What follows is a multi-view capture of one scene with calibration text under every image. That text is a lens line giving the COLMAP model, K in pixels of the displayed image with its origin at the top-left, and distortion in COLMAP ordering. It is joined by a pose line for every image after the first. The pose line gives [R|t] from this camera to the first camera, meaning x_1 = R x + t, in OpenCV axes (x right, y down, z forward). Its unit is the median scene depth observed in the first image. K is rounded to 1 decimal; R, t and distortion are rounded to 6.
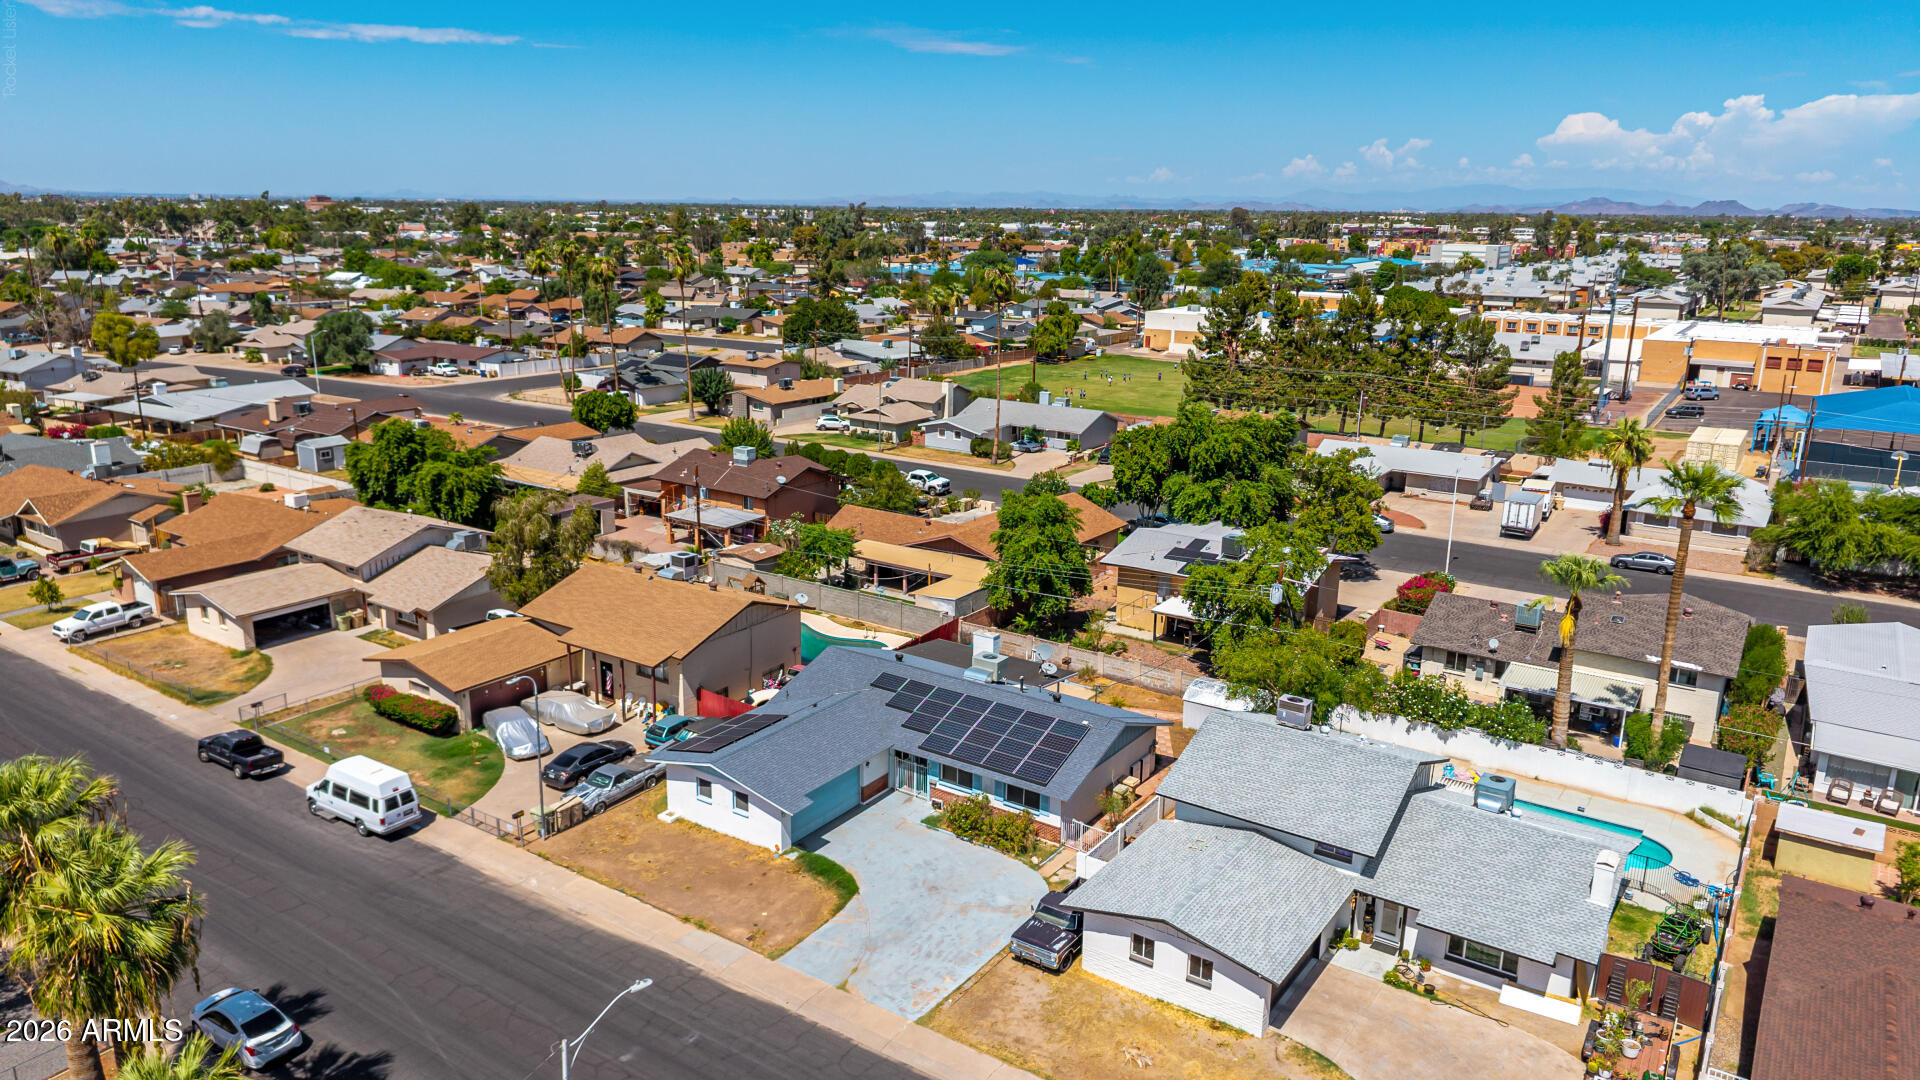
lens RADIAL K [[1279.4, 0, 960.0], [0, 1279.4, 540.0], [0, 0, 1]] dist [0.062387, -0.093618]
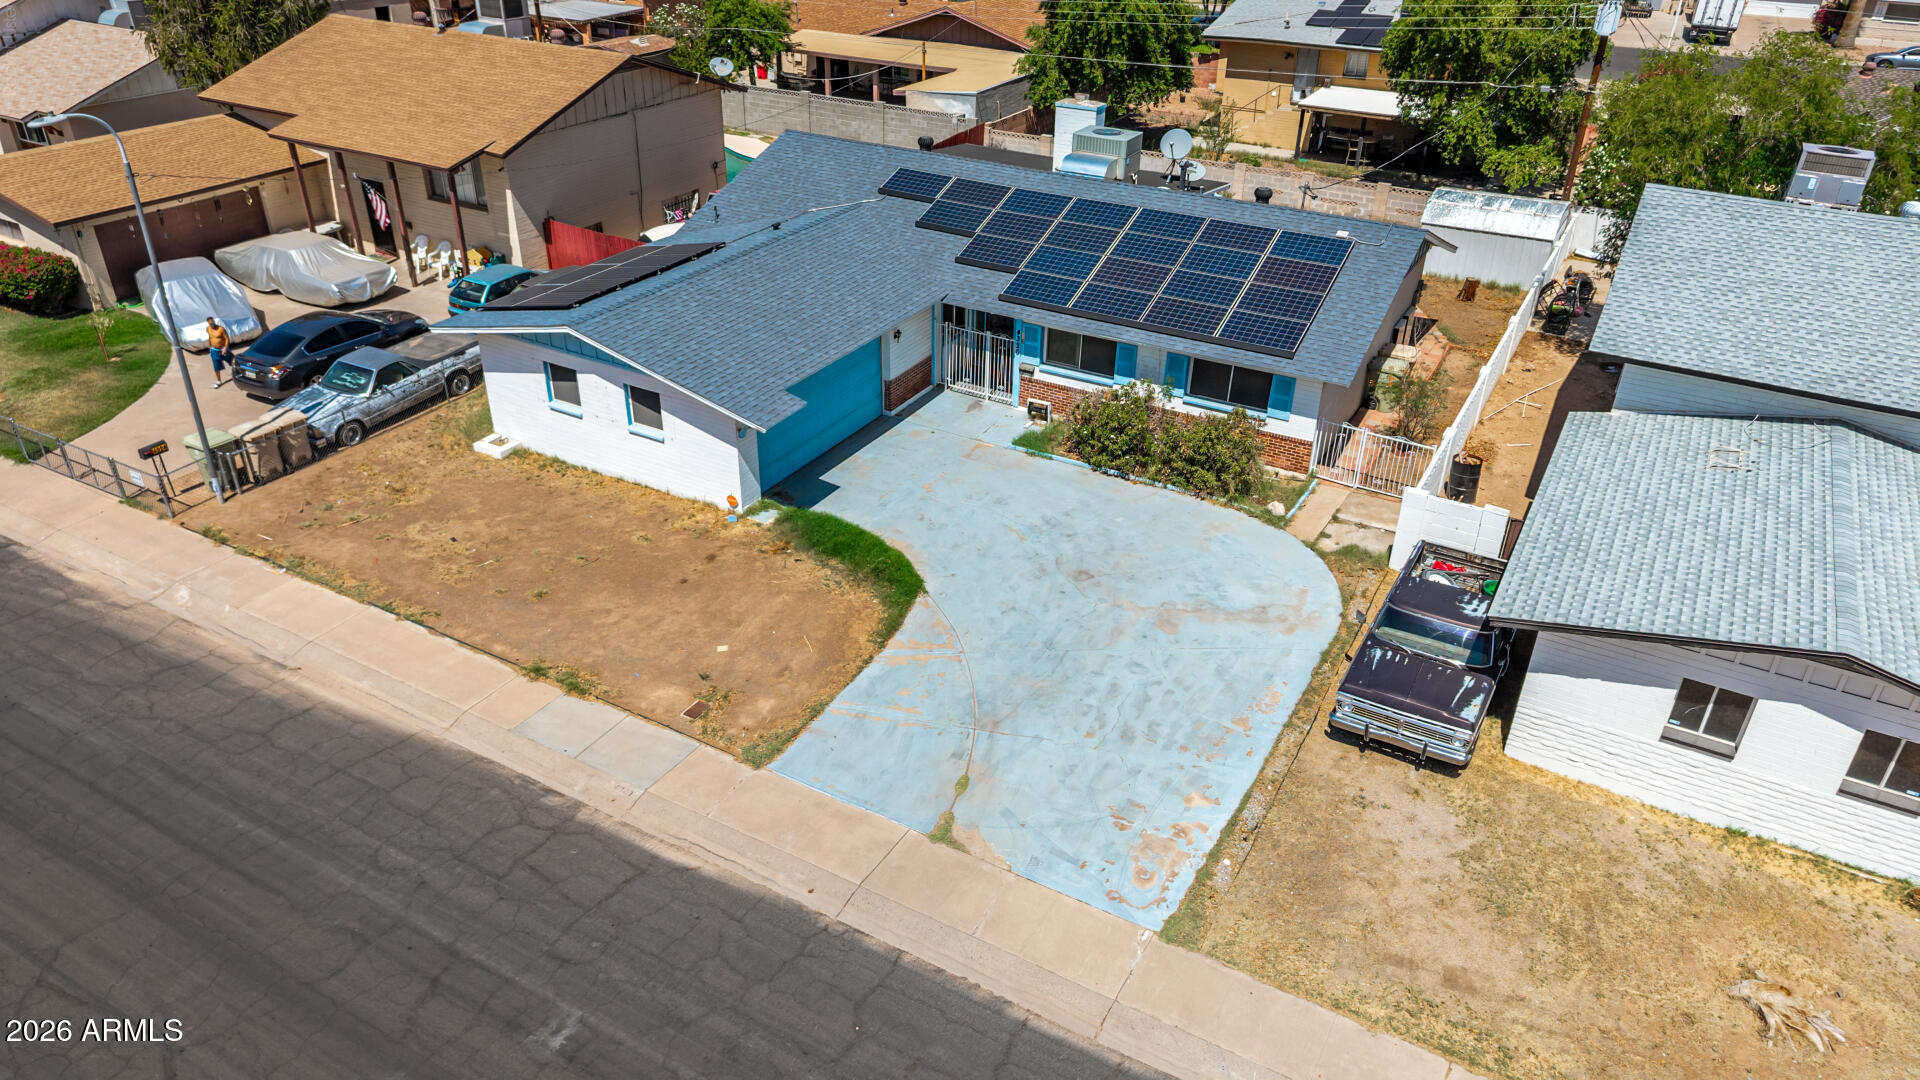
lens RADIAL K [[1279.4, 0, 960.0], [0, 1279.4, 540.0], [0, 0, 1]] dist [0.062387, -0.093618]
pose [[0.996779, -0.037655, 0.070808, -0.086396], [0.017320, 0.963158, 0.268379, 0.119489], [-0.078305, -0.266289, 0.960707, 0.501391]]
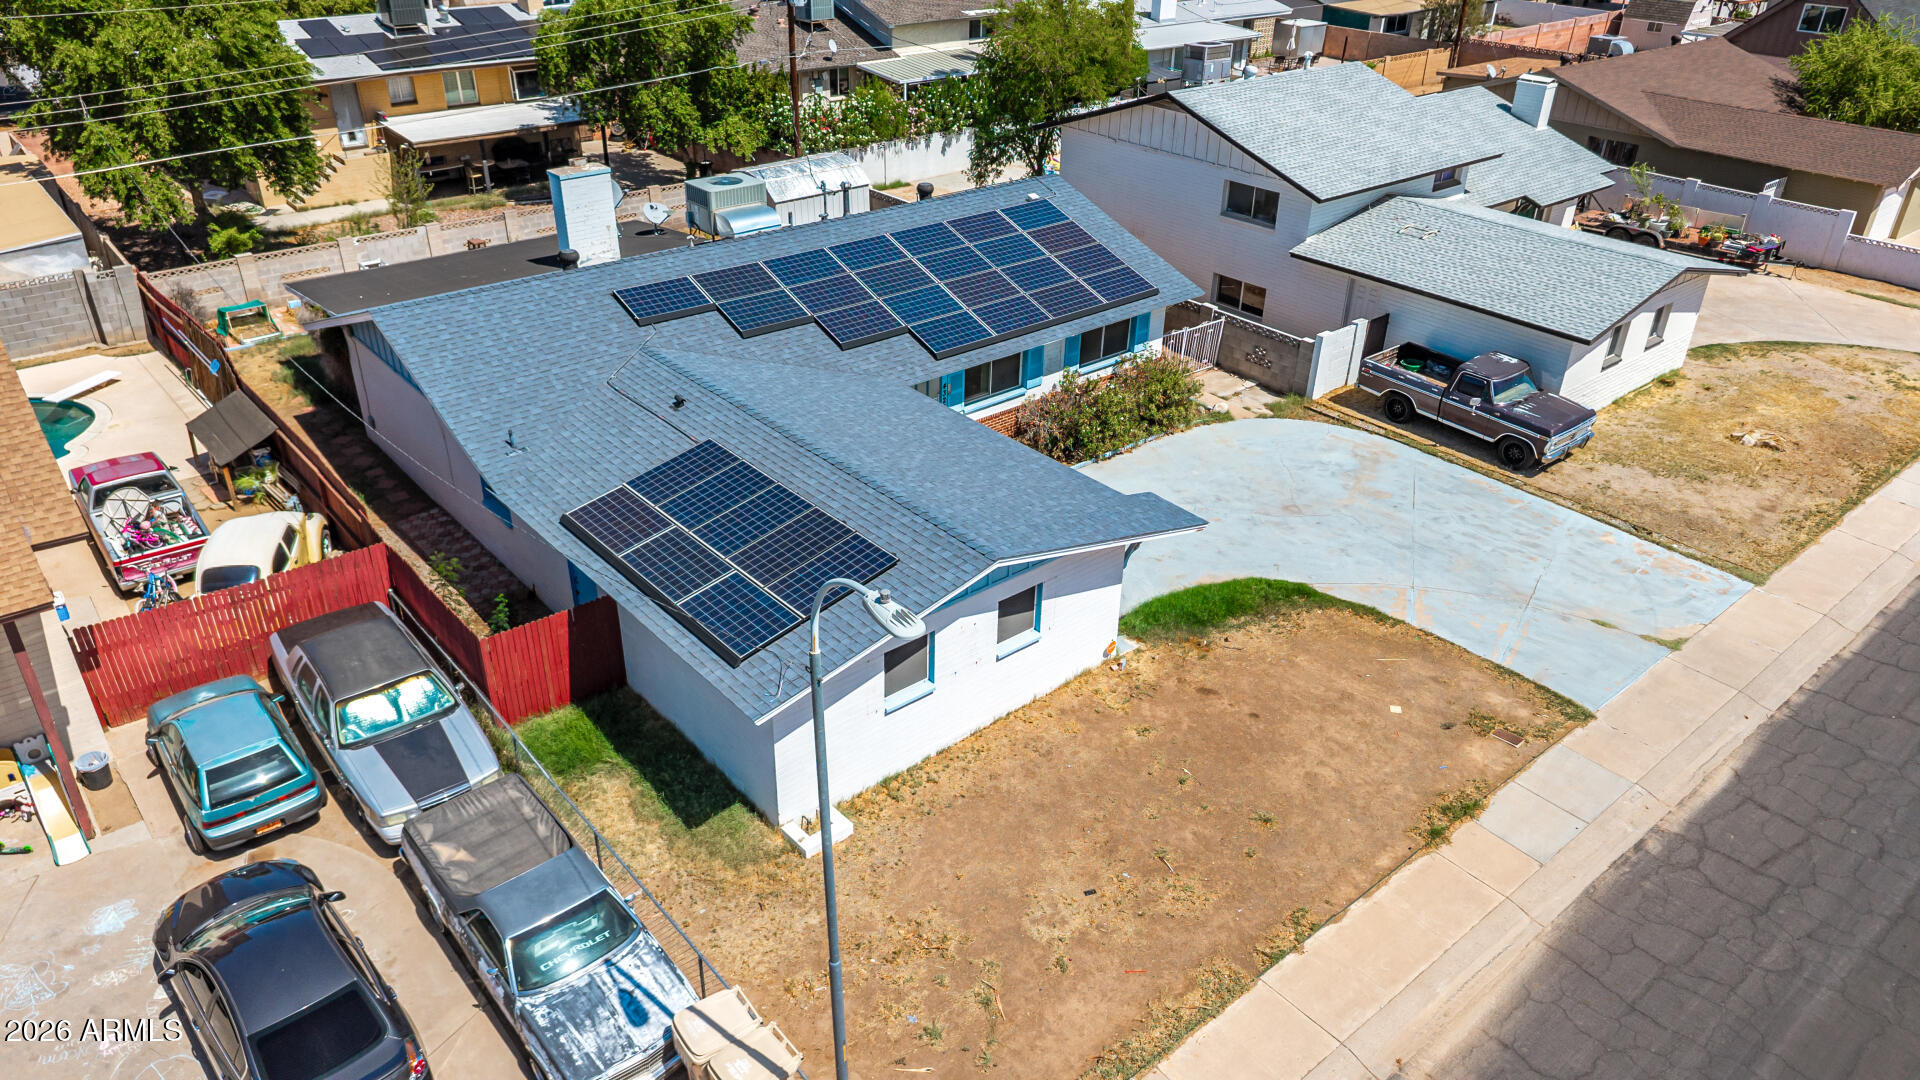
lens RADIAL K [[1279.4, 0, 960.0], [0, 1279.4, 540.0], [0, 0, 1]] dist [0.062387, -0.093618]
pose [[0.267000, -0.483778, 0.833469, -0.437876], [0.229059, 0.871939, 0.432729, 0.025066], [-0.936078, 0.075375, 0.343622, 0.842633]]
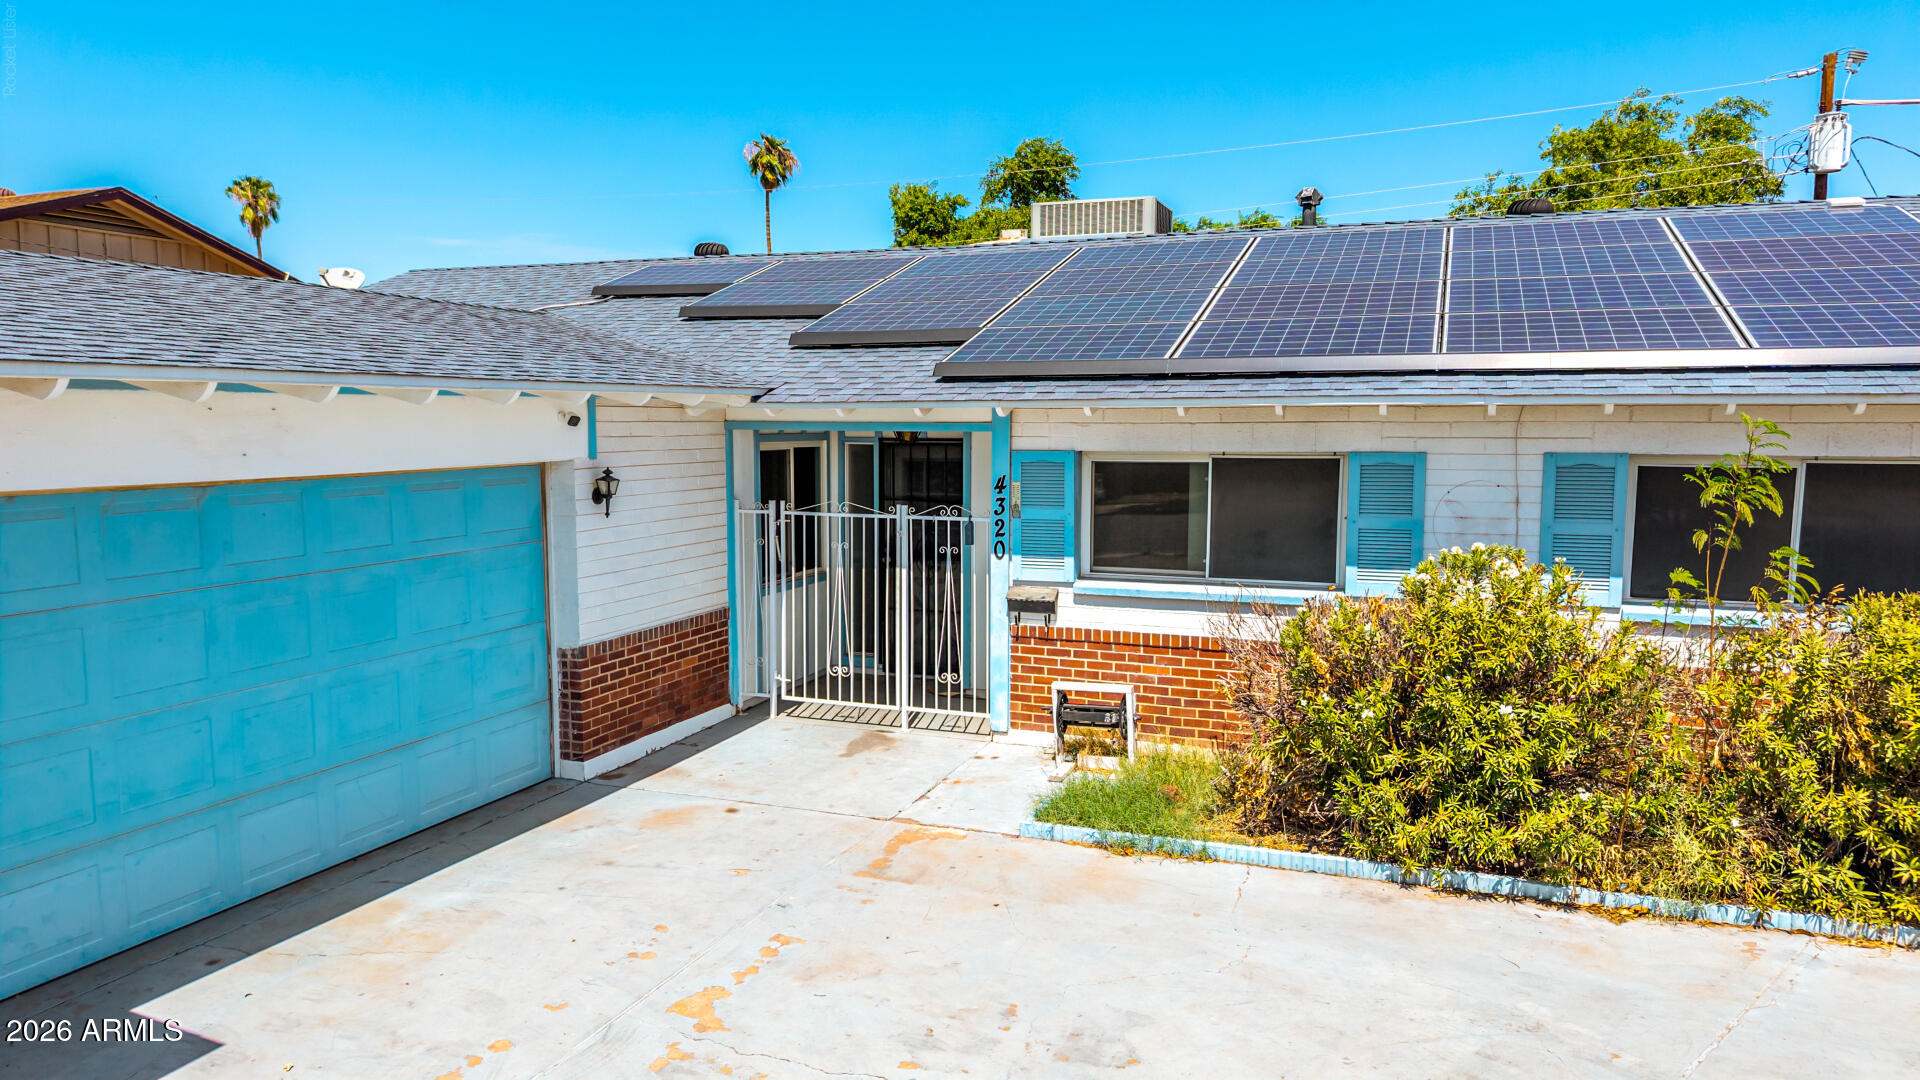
lens RADIAL K [[1281.0, 0, 964.5], [0, 1281.0, 527.9], [0, 0, 1]] dist [0.066933, -0.101801]
pose [[0.972431, -0.030769, 0.231150, -0.066642], [0.068041, 0.985560, -0.155052, 0.206313], [-0.223042, 0.166505, 0.960483, 0.851316]]
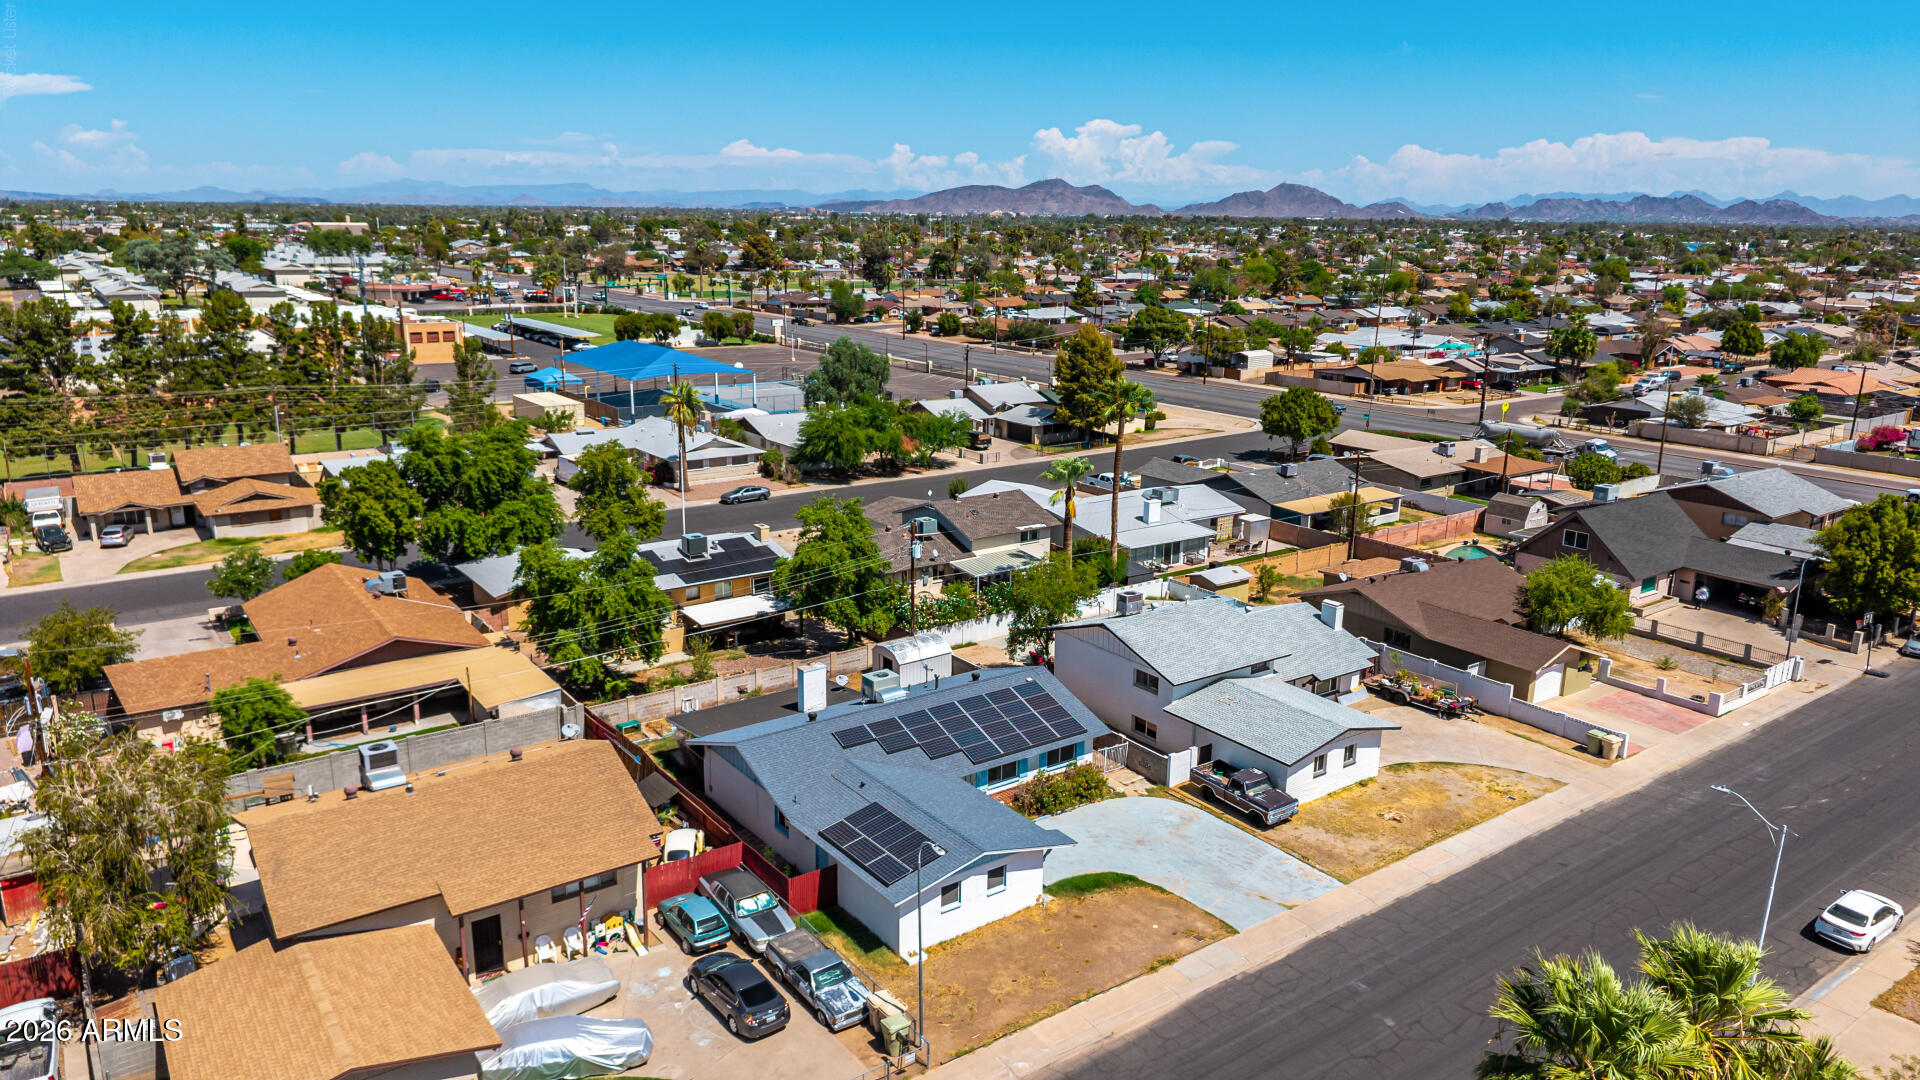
lens RADIAL K [[1281.0, 0, 964.5], [0, 1281.0, 527.9], [0, 0, 1]] dist [0.066933, -0.101801]
pose [[0.336267, -0.231086, 0.912975, -0.892805], [0.227624, 0.960629, 0.159309, -0.170632], [-0.913844, 0.154245, 0.375629, 0.609487]]
